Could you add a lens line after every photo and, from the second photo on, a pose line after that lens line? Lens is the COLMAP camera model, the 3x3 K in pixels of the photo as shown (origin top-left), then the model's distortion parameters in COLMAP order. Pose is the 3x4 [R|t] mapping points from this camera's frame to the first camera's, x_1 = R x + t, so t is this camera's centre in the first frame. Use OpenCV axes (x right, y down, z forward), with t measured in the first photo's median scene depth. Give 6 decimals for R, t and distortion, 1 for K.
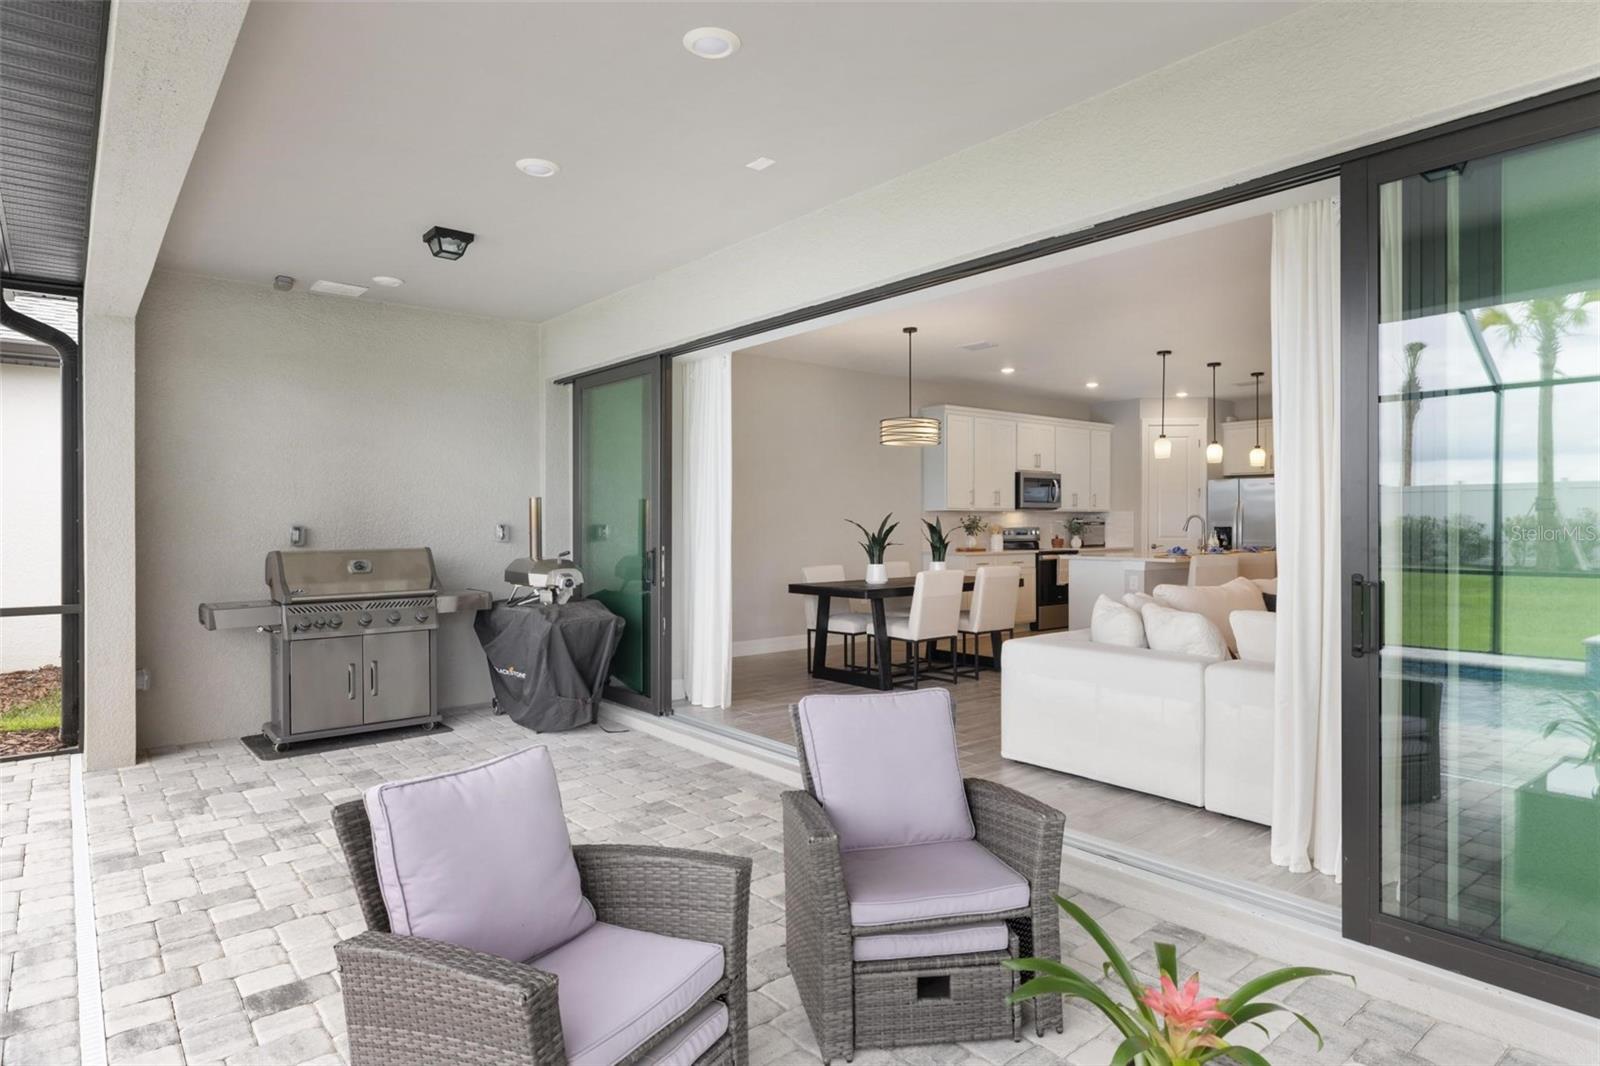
lens RADIAL K [[885.3, 0, 799.0], [0, 885.3, 529.1], [0, 0, 1]] dist [0.000247, -0.000088]
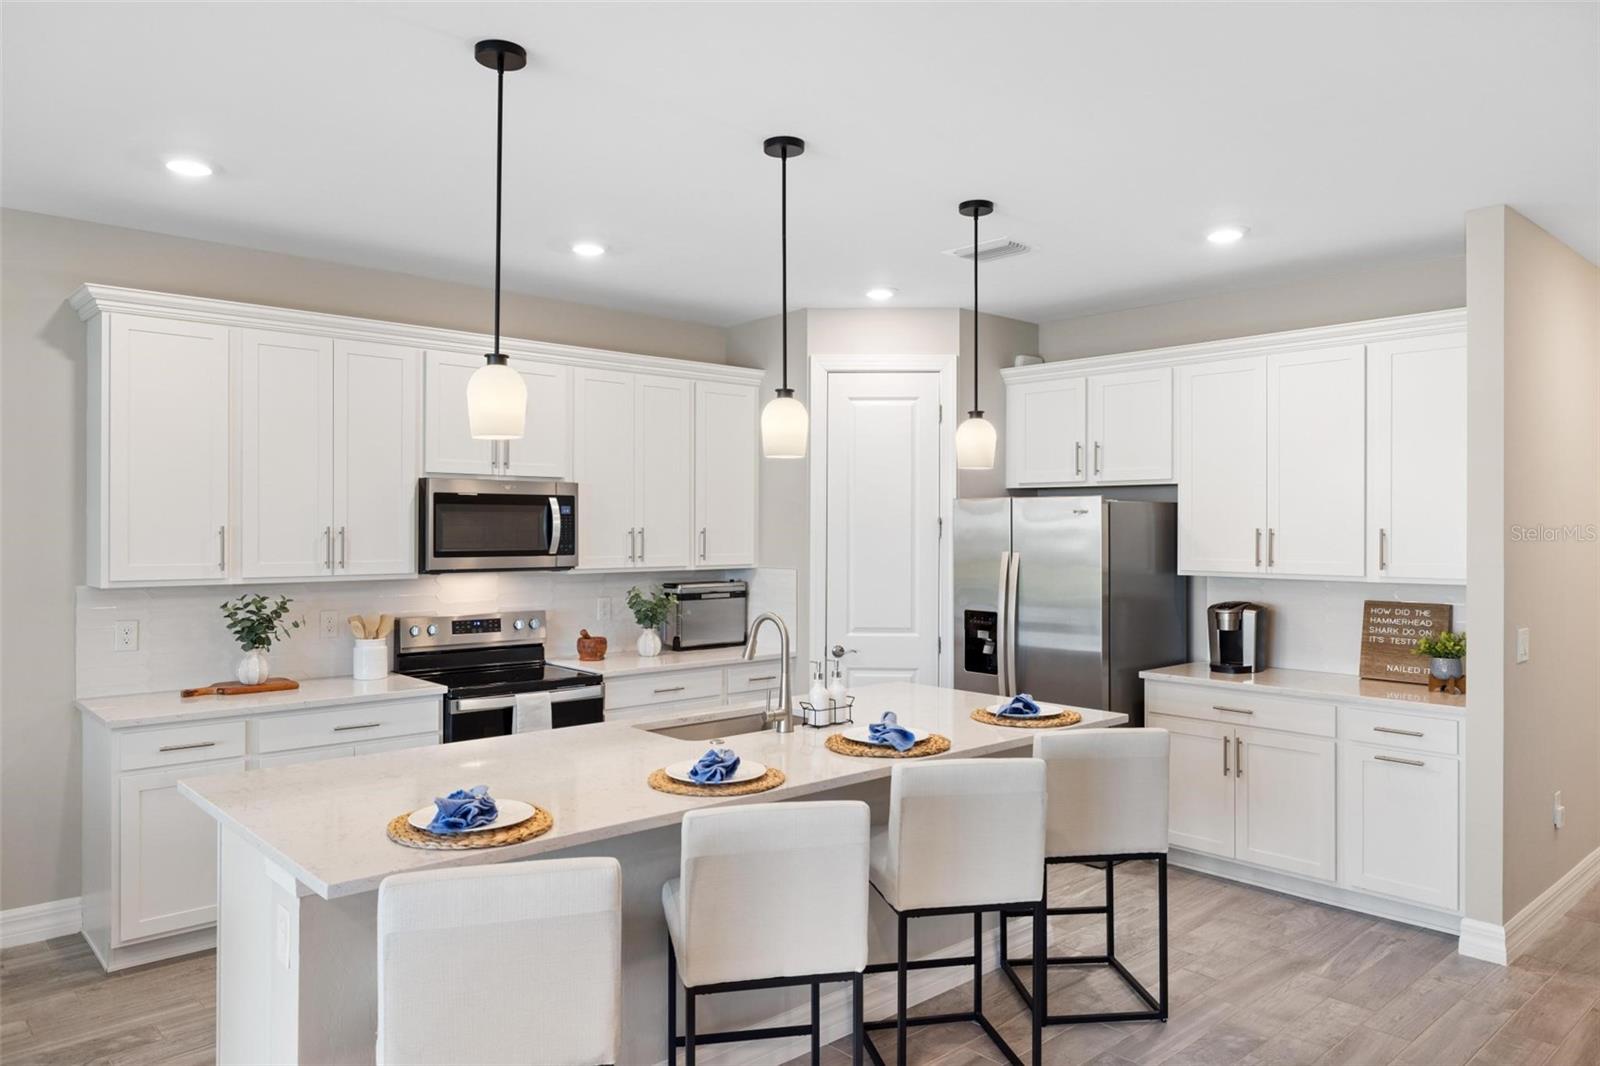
lens RADIAL K [[1089.5, 0, 795.3], [0, 1089.5, 529.1], [0, 0, 1]] dist [0.006067, -0.007469]
pose [[0.998780, 0.004452, 0.049173, 0.367556], [-0.004234, 0.999981, -0.004542, -0.039081], [-0.049193, 0.004328, 0.998780, 0.489455]]
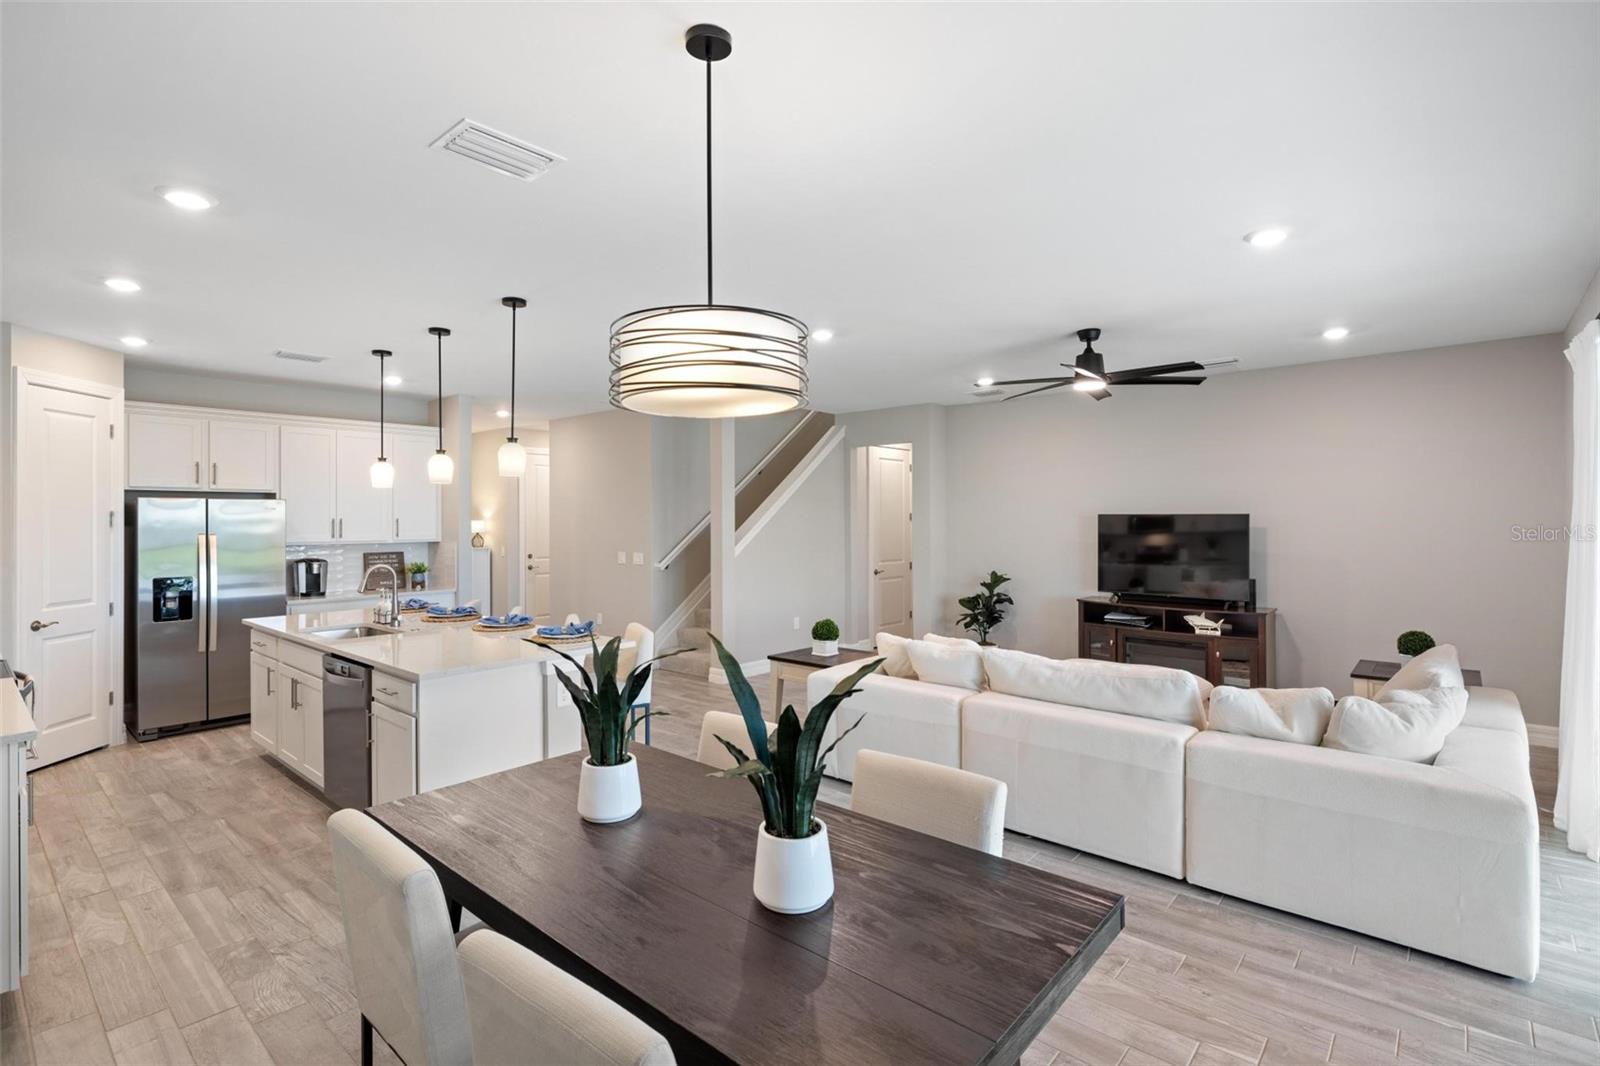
lens RADIAL K [[761.8, 0, 801.2], [0, 761.8, 525.1], [0, 0, 1]] dist [0.000601, 0.000025]
pose [[-0.160912, -0.006221, 0.986949, -0.099680], [0.008669, 0.999933, 0.007716, -0.038601], [-0.986931, 0.009798, -0.160847, 0.666070]]
